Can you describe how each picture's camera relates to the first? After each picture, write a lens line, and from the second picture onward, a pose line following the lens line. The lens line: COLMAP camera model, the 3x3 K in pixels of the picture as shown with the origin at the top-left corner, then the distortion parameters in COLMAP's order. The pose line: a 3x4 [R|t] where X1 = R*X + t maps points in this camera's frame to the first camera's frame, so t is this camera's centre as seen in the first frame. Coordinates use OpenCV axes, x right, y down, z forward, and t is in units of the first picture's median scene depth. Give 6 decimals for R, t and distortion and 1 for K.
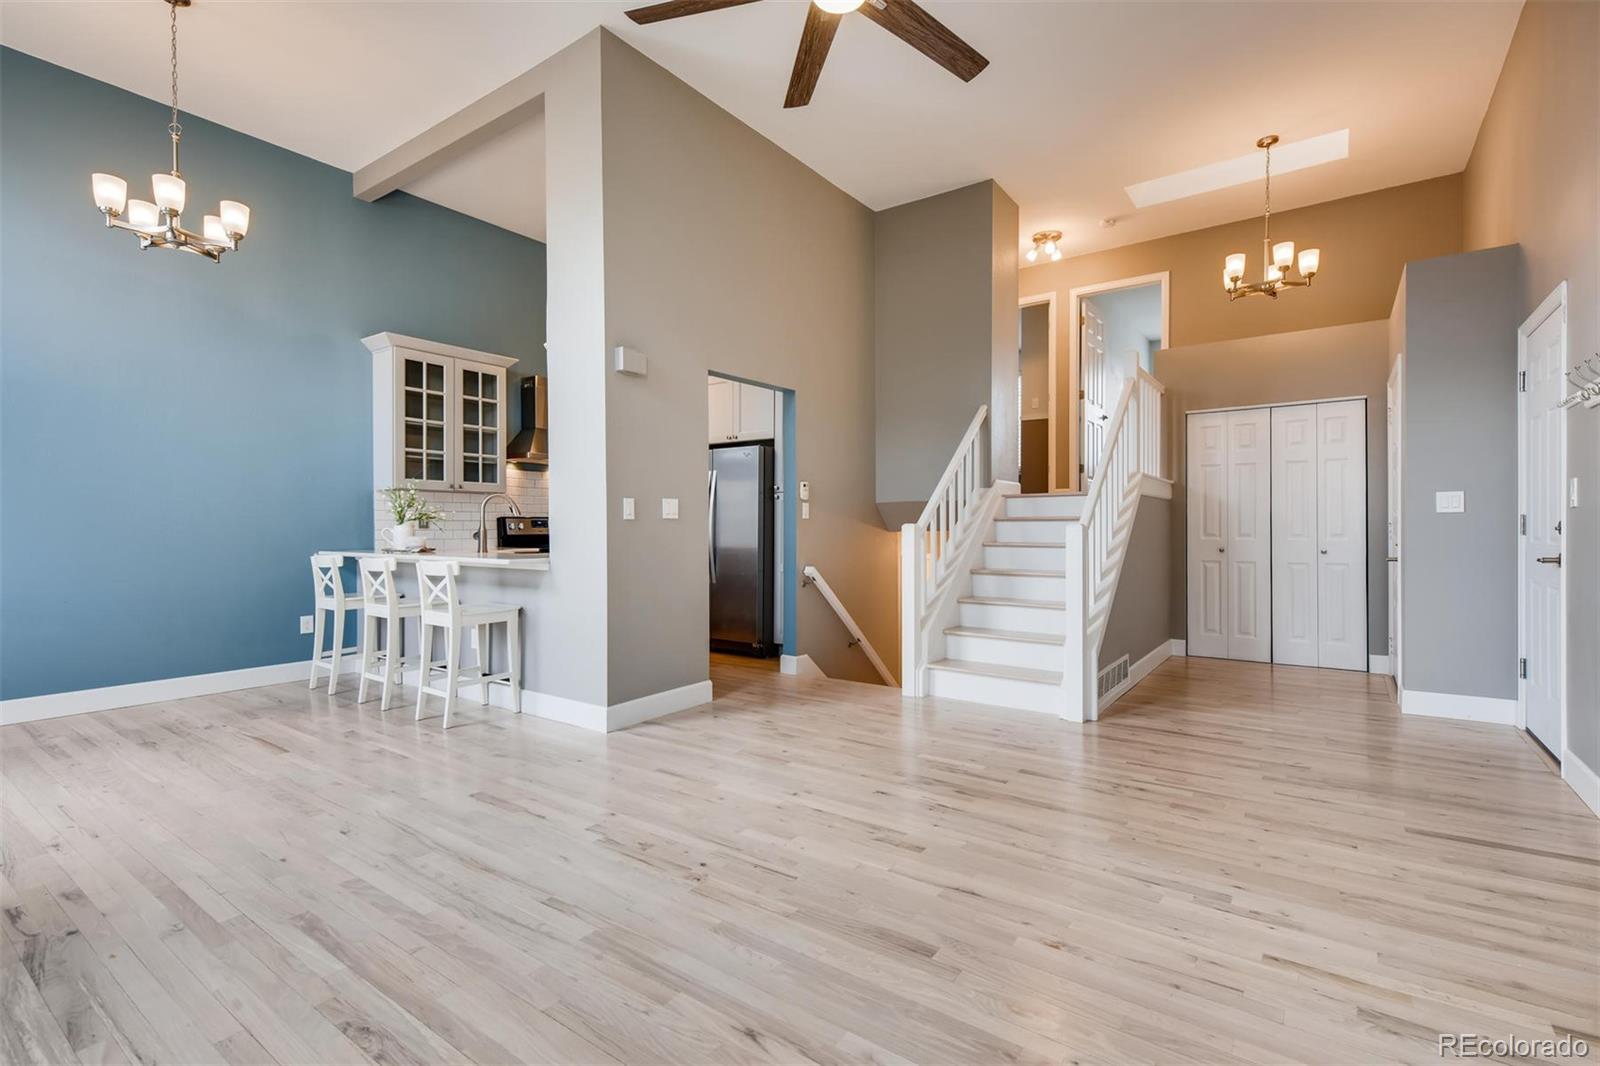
lens RADIAL K [[707.2, 0, 789.1], [0, 707.2, 530.6], [0, 0, 1]] dist [0.011144, -0.001416]
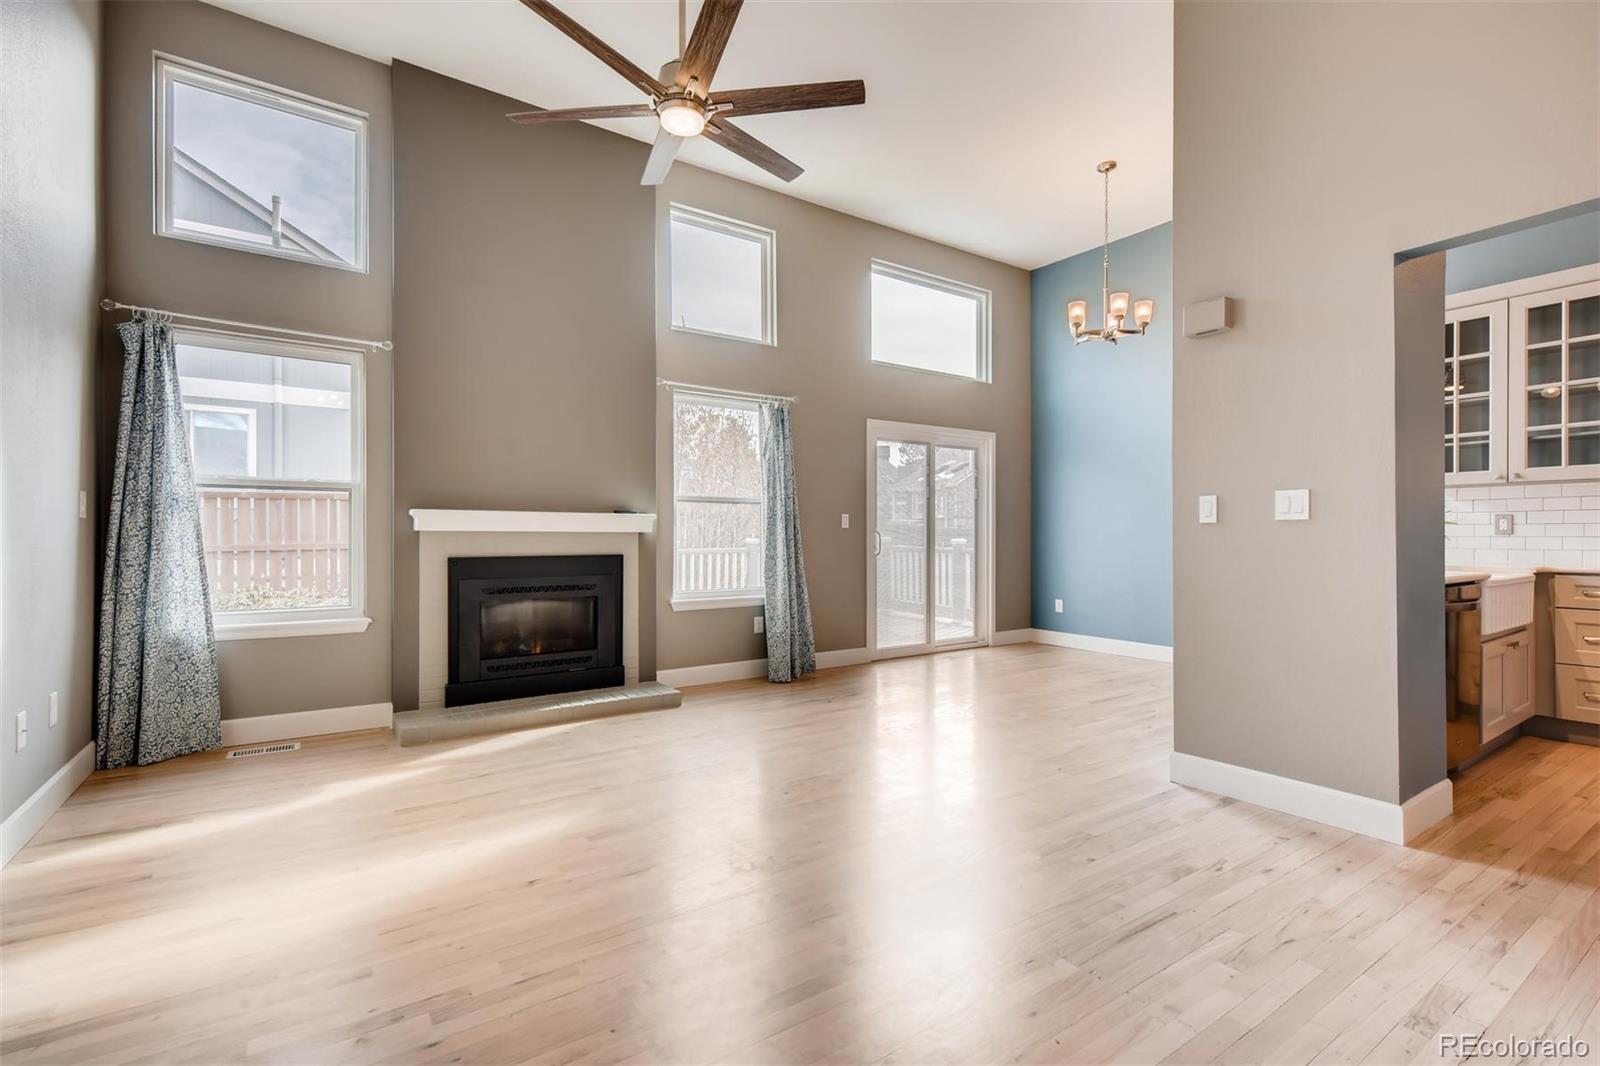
lens RADIAL K [[707.2, 0, 828.1], [0, 707.2, 531.1], [0, 0, 1]] dist [0.011144, -0.001416]
pose [[-0.285340, -0.005586, -0.958410, 0.693728], [-0.004618, 0.999979, -0.004454, -0.001674], [0.958415, 0.003155, -0.285360, 0.912351]]
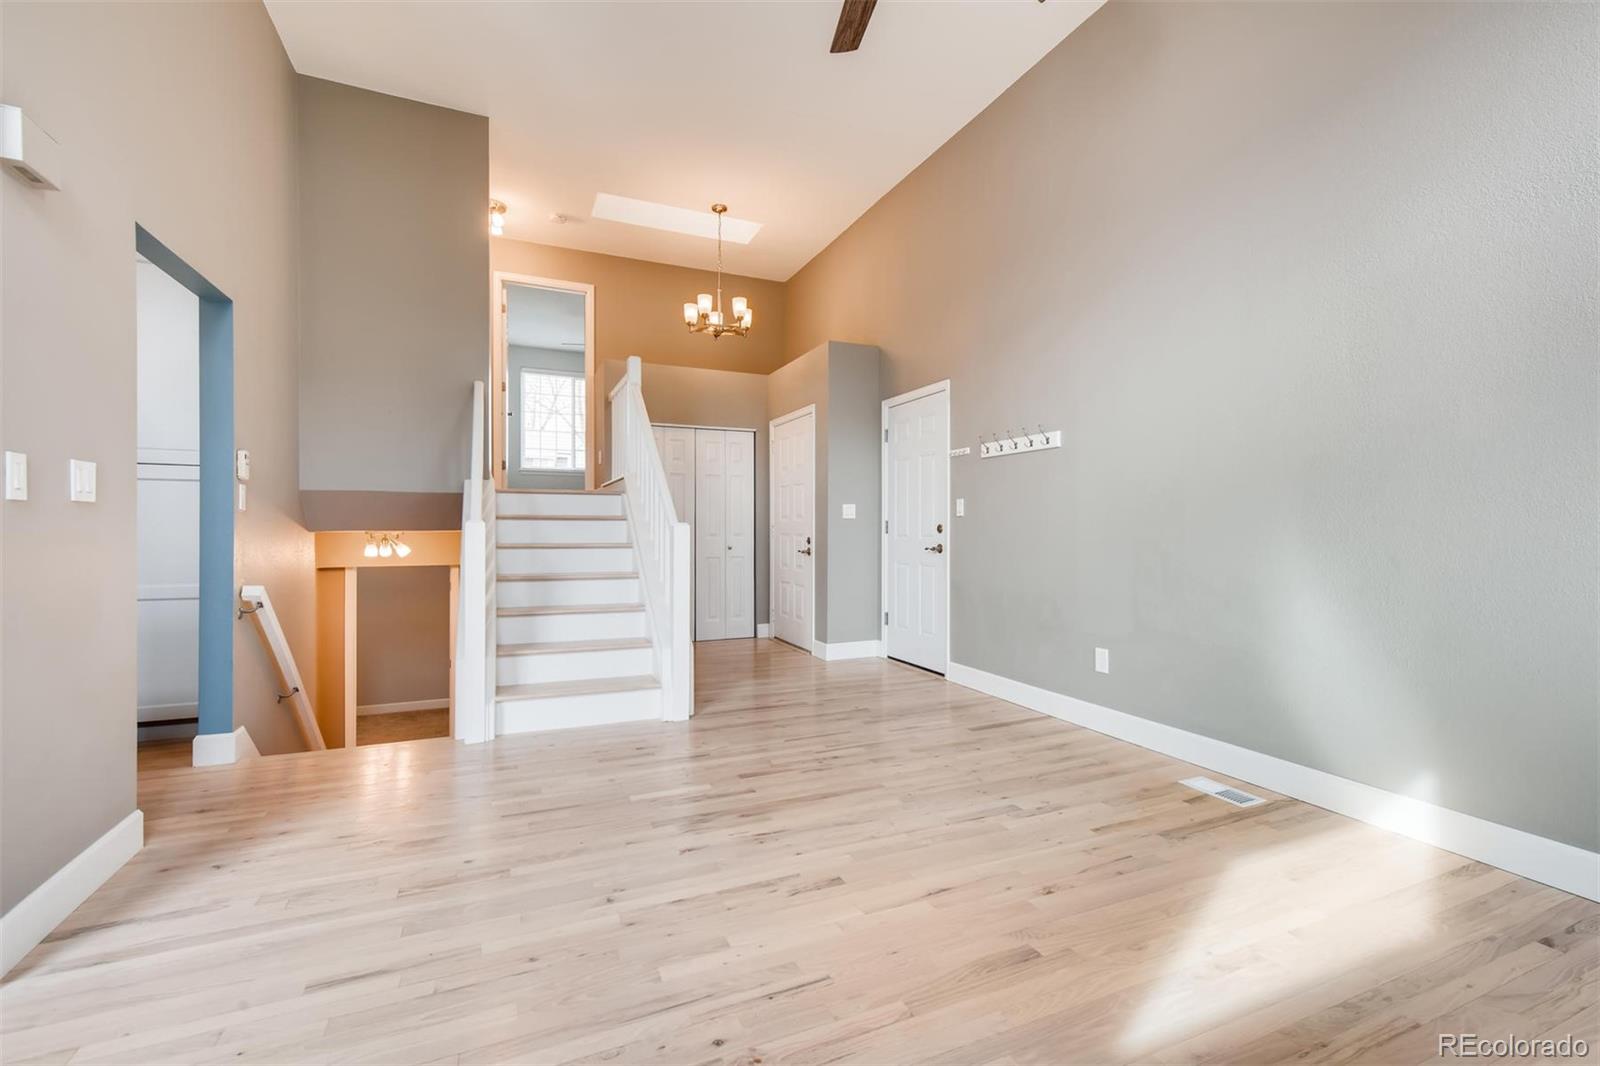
lens RADIAL K [[707.2, 0, 789.8], [0, 707.2, 529.9], [0, 0, 1]] dist [0.011144, -0.001416]
pose [[0.511143, 0.004132, 0.859486, -0.405522], [0.001480, 0.999983, -0.005688, 0.007658], [-0.859495, 0.004179, 0.511128, 0.388692]]
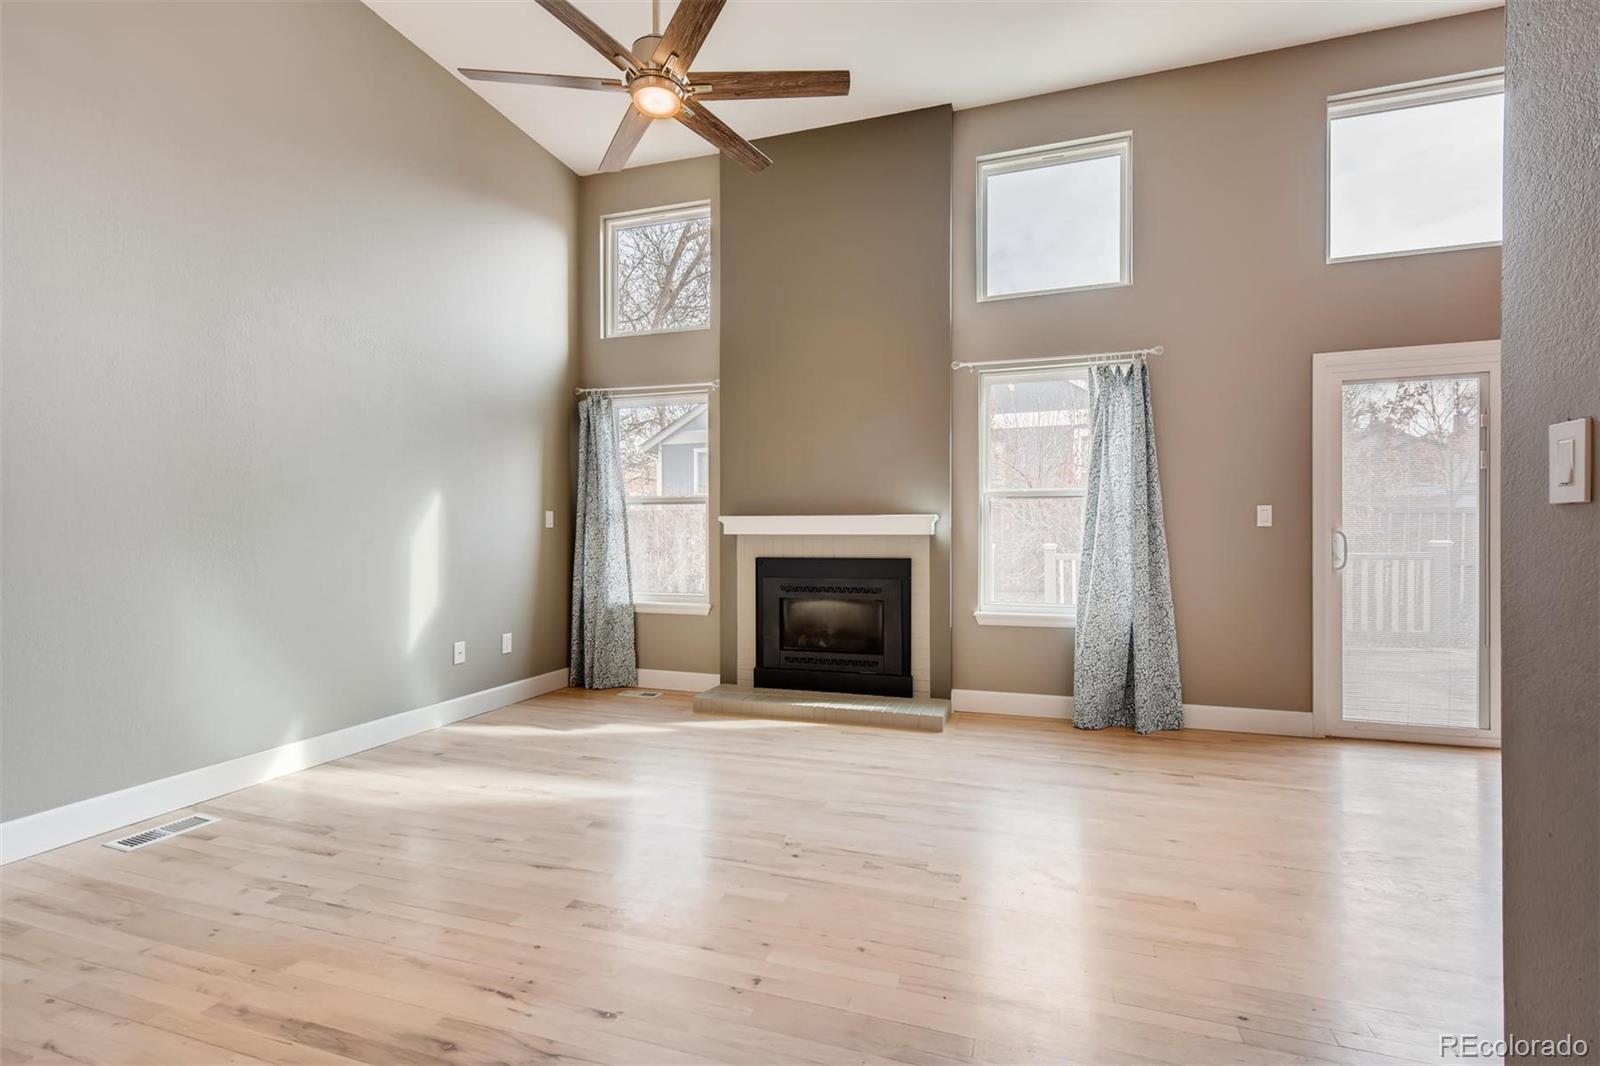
lens RADIAL K [[707.2, 0, 826.4], [0, 707.2, 535.5], [0, 0, 1]] dist [0.011144, -0.001416]
pose [[-0.934445, 0.002646, -0.356097, 0.133131], [0.001288, 0.999991, 0.004051, -0.007185], [0.356105, 0.003327, -0.934440, 1.266821]]
